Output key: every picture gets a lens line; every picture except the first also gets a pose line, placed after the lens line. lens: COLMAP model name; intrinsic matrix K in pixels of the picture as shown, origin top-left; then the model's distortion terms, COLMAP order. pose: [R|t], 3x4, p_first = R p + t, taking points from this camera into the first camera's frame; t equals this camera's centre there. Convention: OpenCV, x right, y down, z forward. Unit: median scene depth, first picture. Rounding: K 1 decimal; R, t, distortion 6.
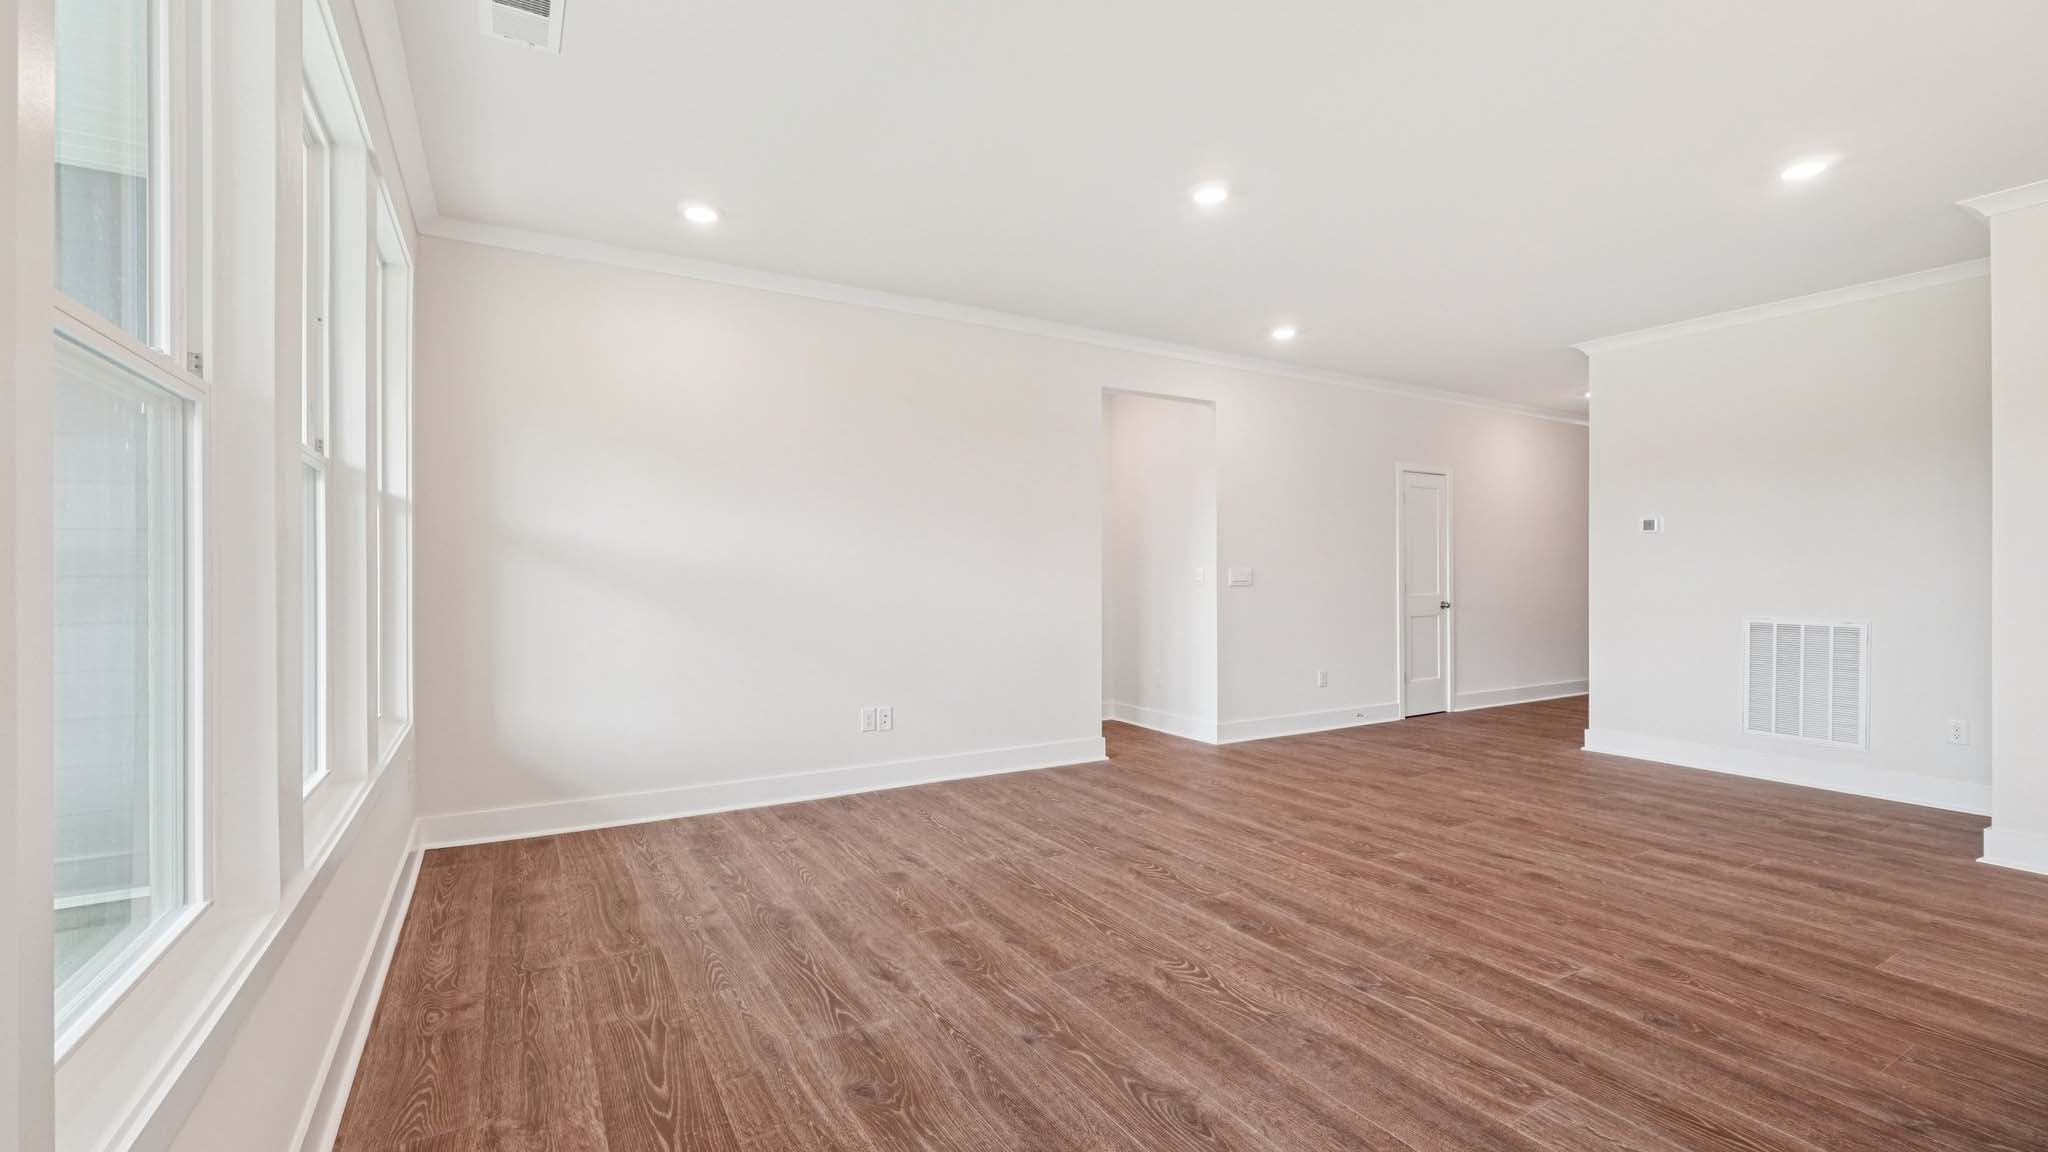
lens RADIAL K [[887.4, 0, 1038.6], [0, 887.4, 586.2], [0, 0, 1]] dist [-0.012128, 0.004693]
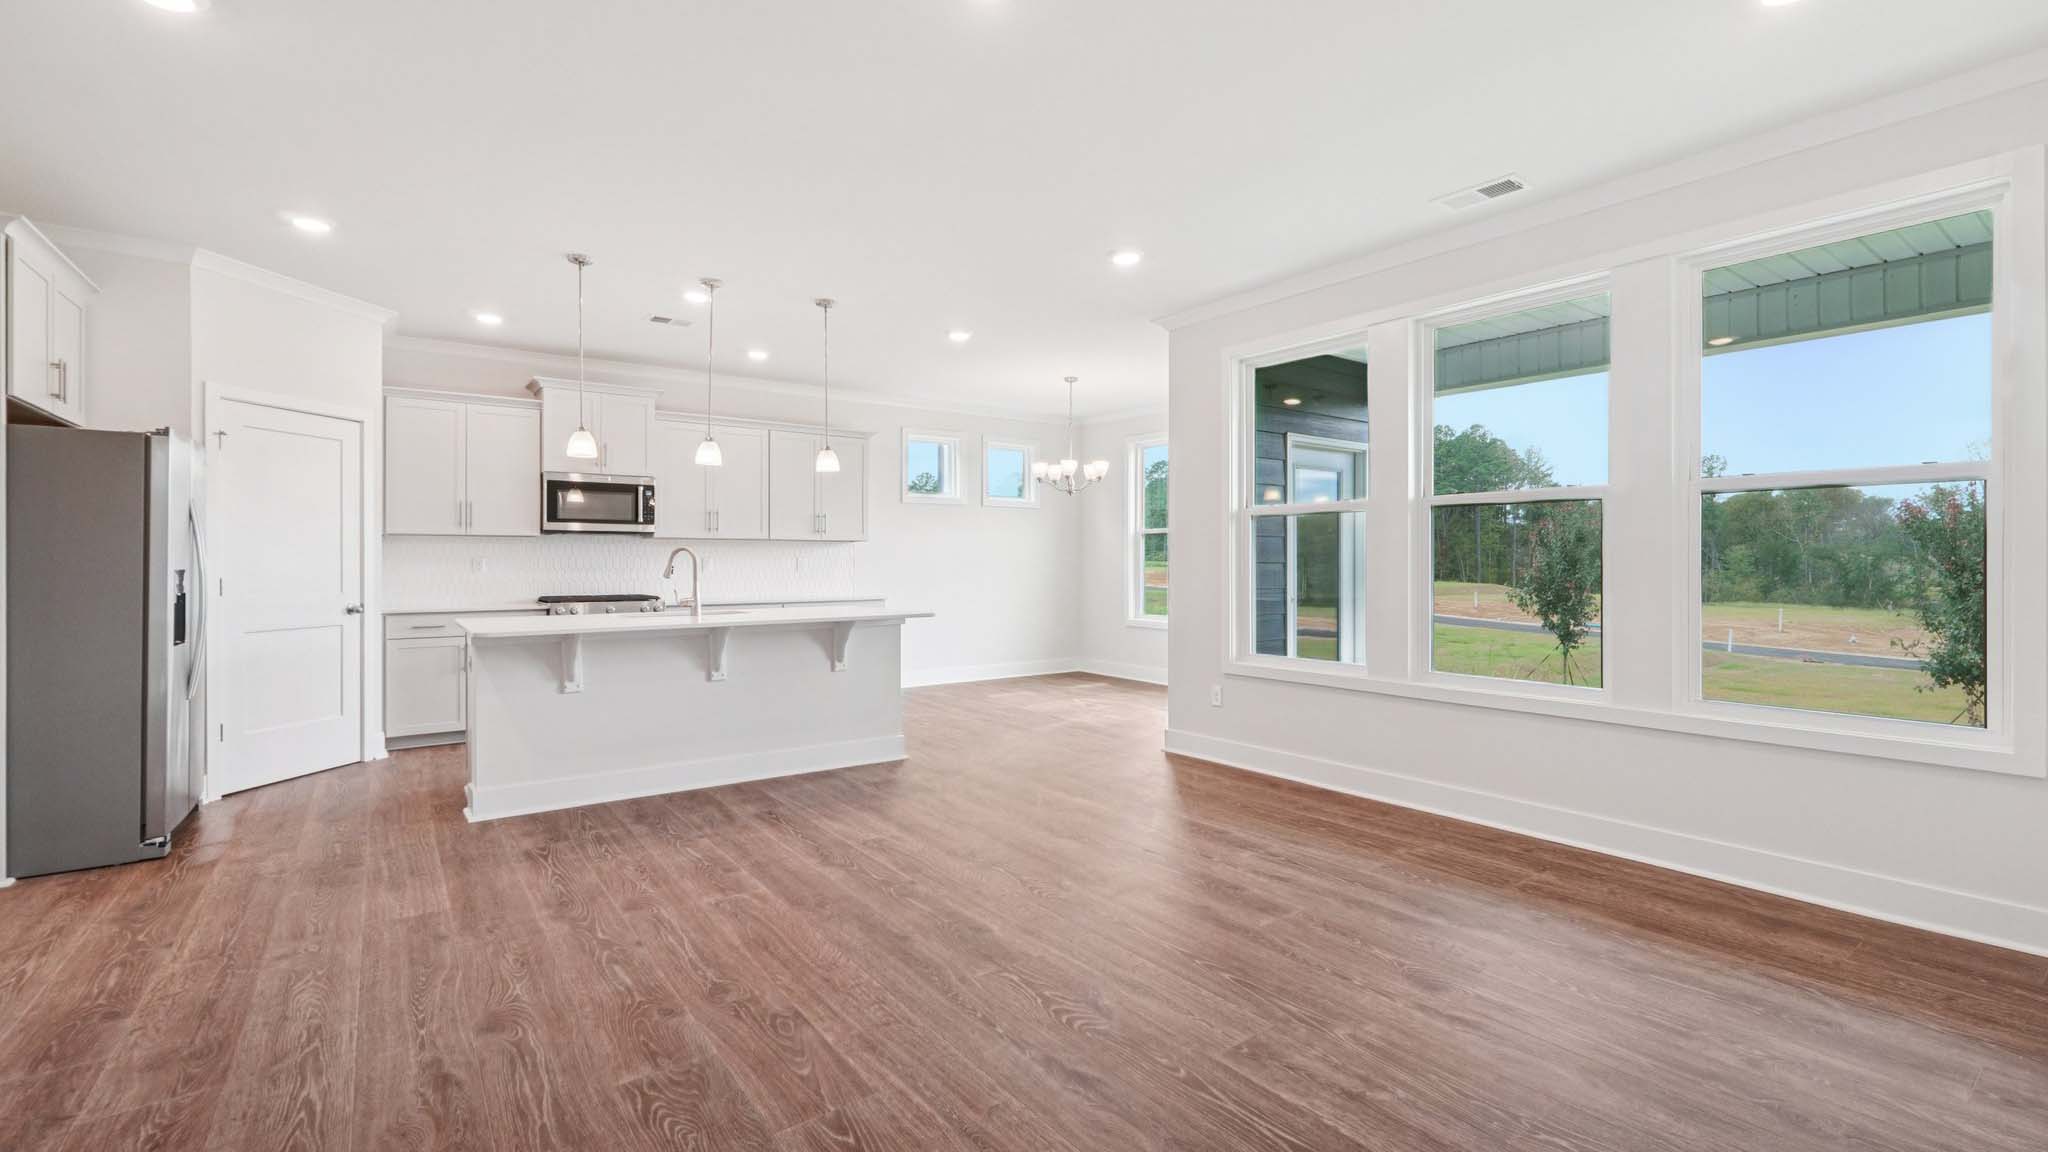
lens RADIAL K [[887.4, 0, 1026.7], [0, 887.4, 568.7], [0, 0, 1]] dist [-0.012128, 0.004693]
pose [[-0.996128, 0.004746, -0.087781, 0.257612], [0.002917, 0.999776, 0.020952, -0.028154], [0.087861, 0.020615, -0.995919, 1.914197]]
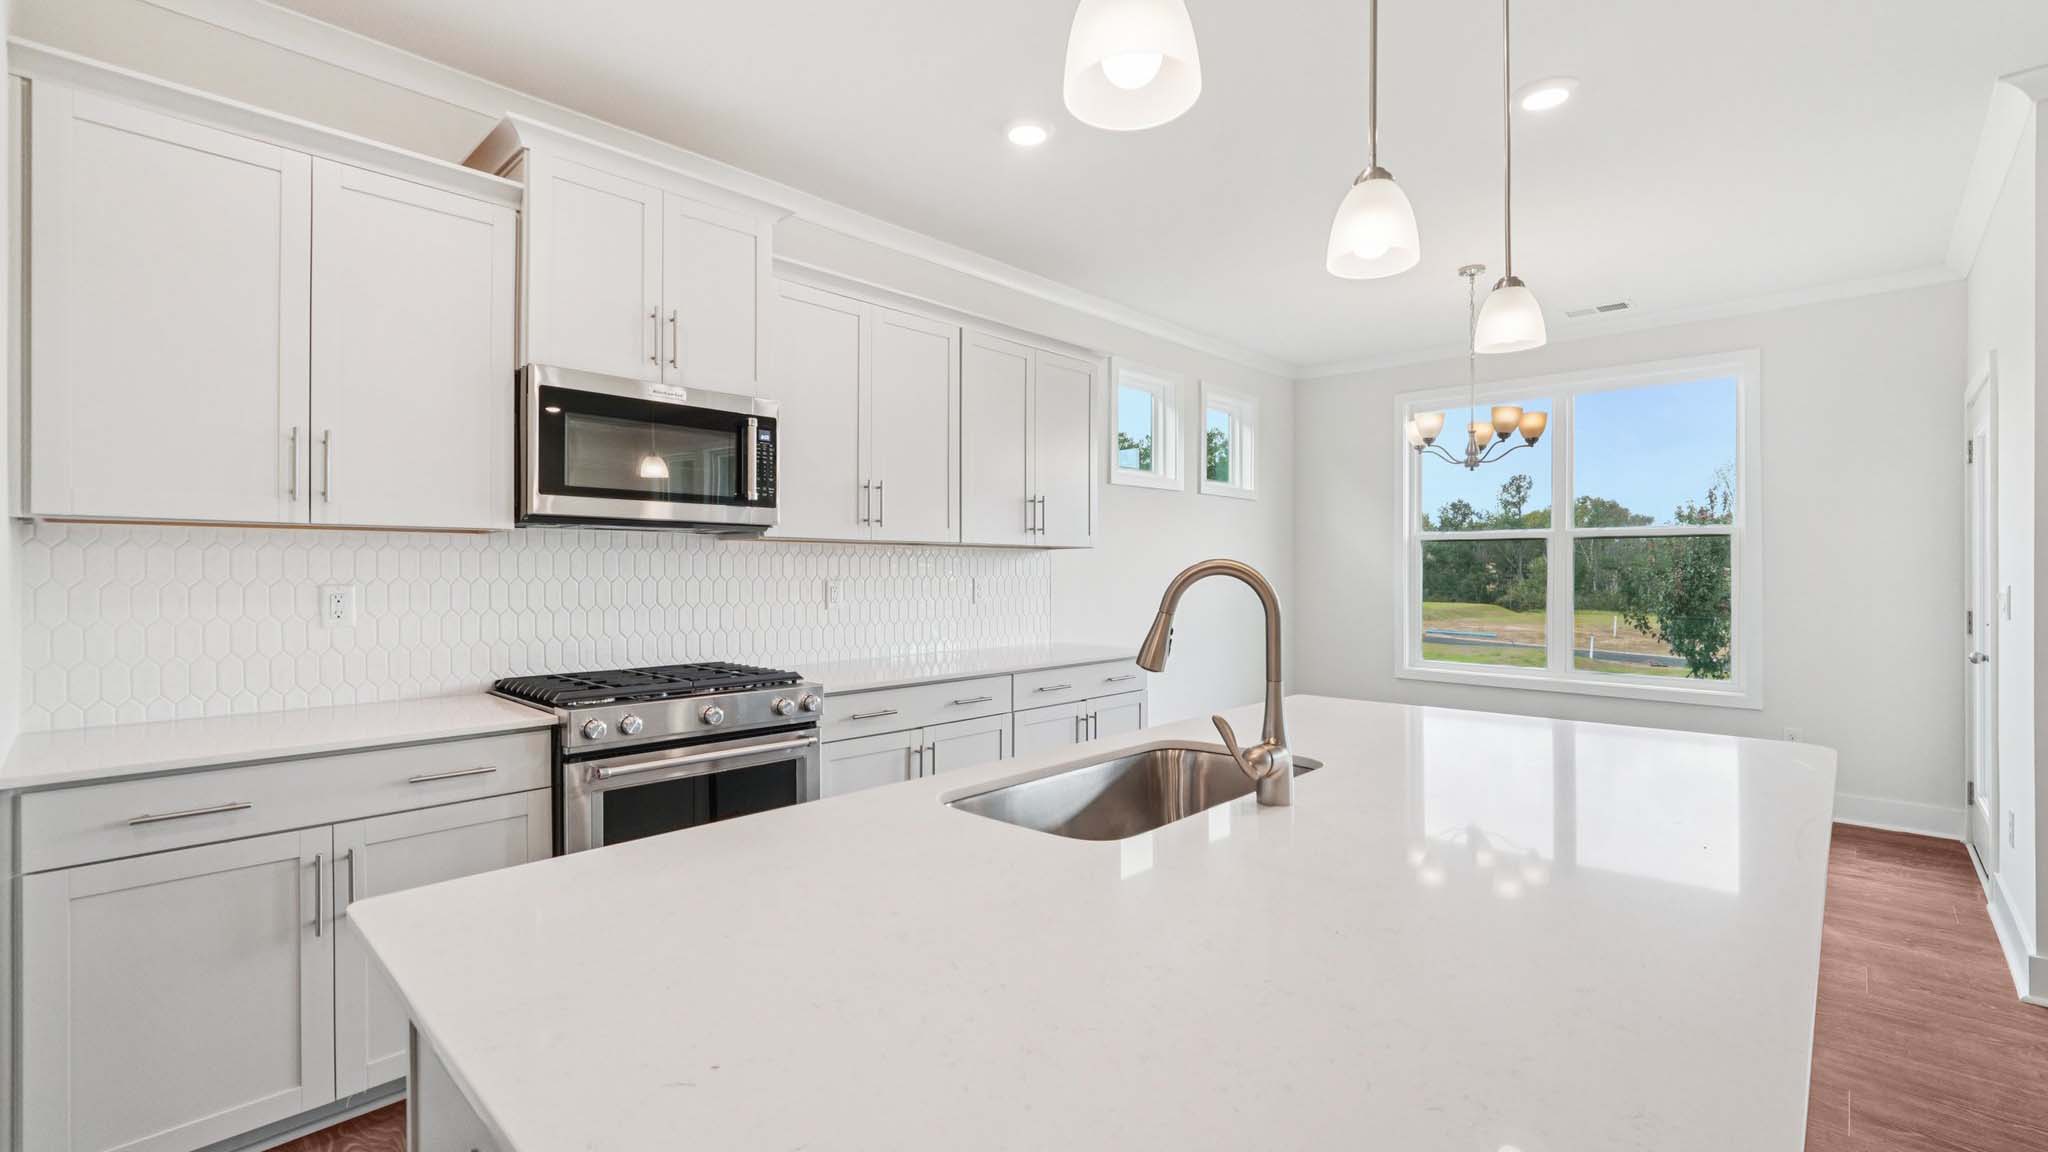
lens RADIAL K [[887.4, 0, 1033.8], [0, 887.4, 575.4], [0, 0, 1]] dist [-0.012128, 0.004693]
pose [[-0.963128, 0.004938, -0.268997, 0.968129], [0.000185, 0.999843, 0.017695, -0.037218], [0.269042, 0.016993, -0.962979, 0.663788]]
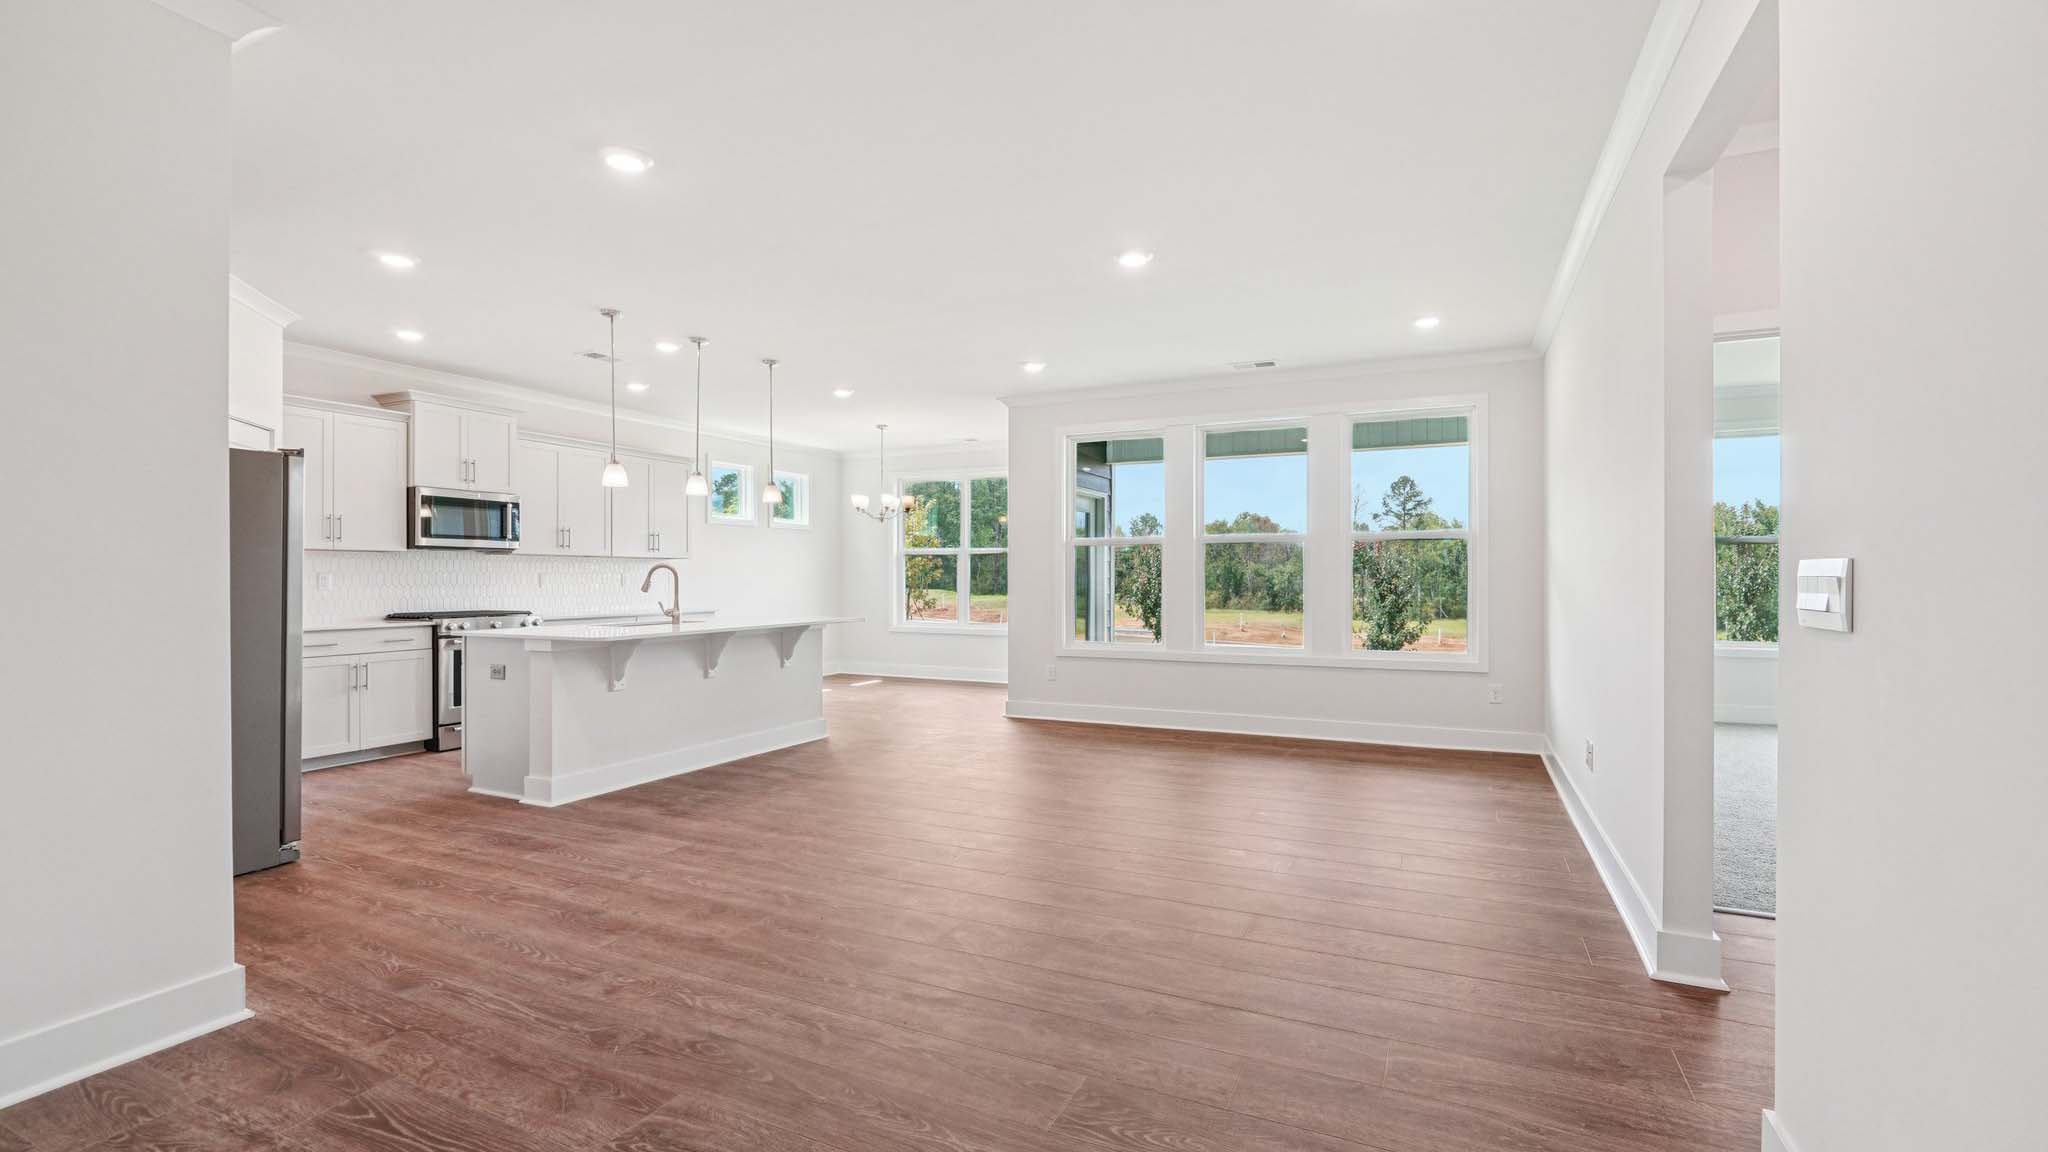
lens RADIAL K [[887.4, 0, 1030.0], [0, 887.4, 582.8], [0, 0, 1]] dist [-0.012128, 0.004693]
pose [[-0.837879, 0.007316, -0.545807, 1.117067], [-0.003455, 0.999819, 0.018705, -0.035150], [0.545845, 0.017558, -0.837702, 2.232623]]
